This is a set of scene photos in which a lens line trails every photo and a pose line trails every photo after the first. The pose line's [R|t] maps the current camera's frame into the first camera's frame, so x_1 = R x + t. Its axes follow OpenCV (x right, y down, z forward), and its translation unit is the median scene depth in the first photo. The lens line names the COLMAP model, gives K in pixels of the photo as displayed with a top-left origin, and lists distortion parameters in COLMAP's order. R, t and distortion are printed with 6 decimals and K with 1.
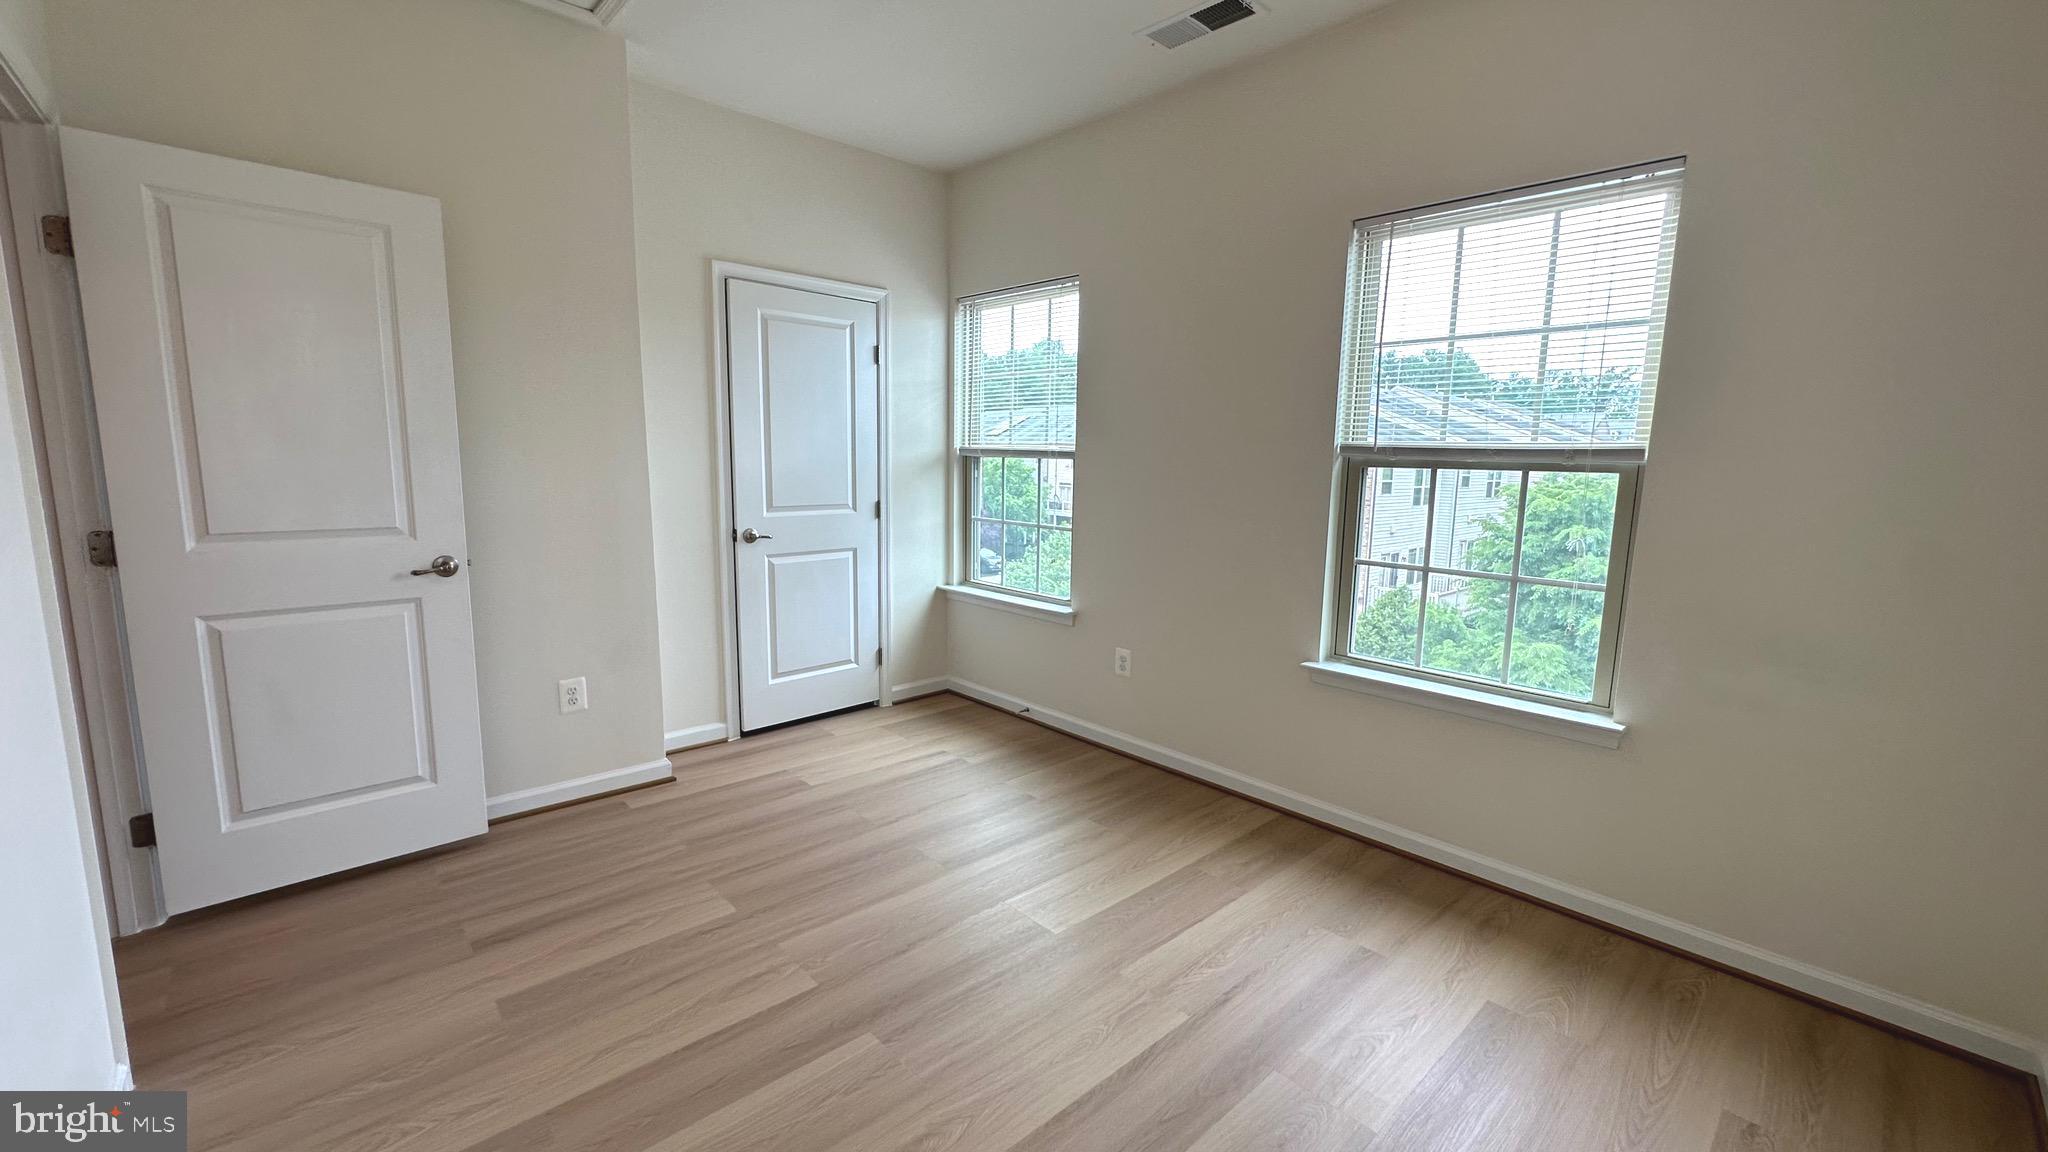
lens RADIAL K [[814.8, 0, 1024.5], [0, 814.8, 567.2], [0, 0, 1]] dist [-0.003457, 0.000223]
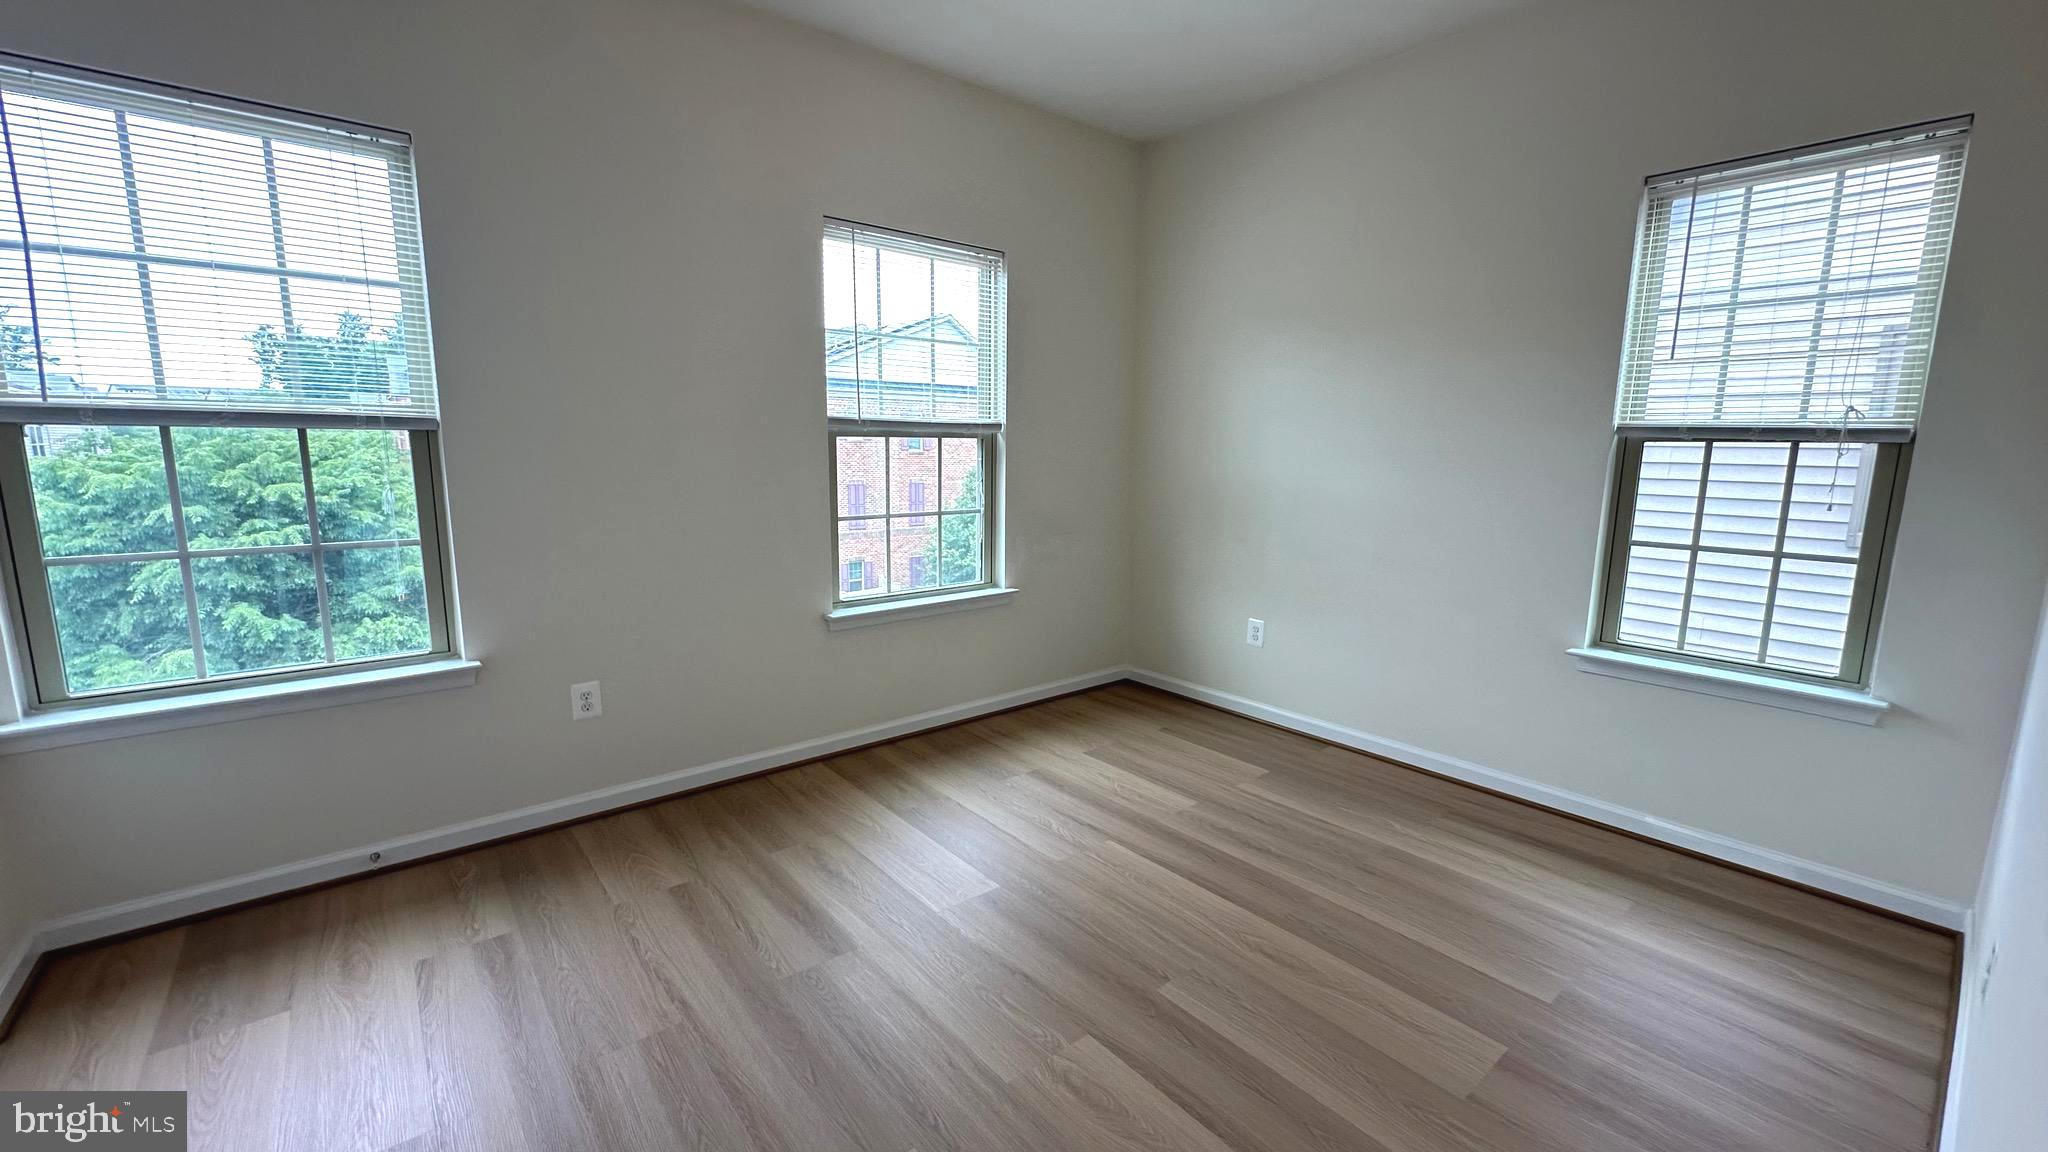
lens RADIAL K [[814.8, 0, 1029.9], [0, 814.8, 579.3], [0, 0, 1]] dist [-0.003457, 0.000223]
pose [[0.052423, -0.182848, 0.981743, -0.740492], [0.126000, 0.976449, 0.175134, -0.093480], [-0.990644, 0.114519, 0.074228, 0.670981]]
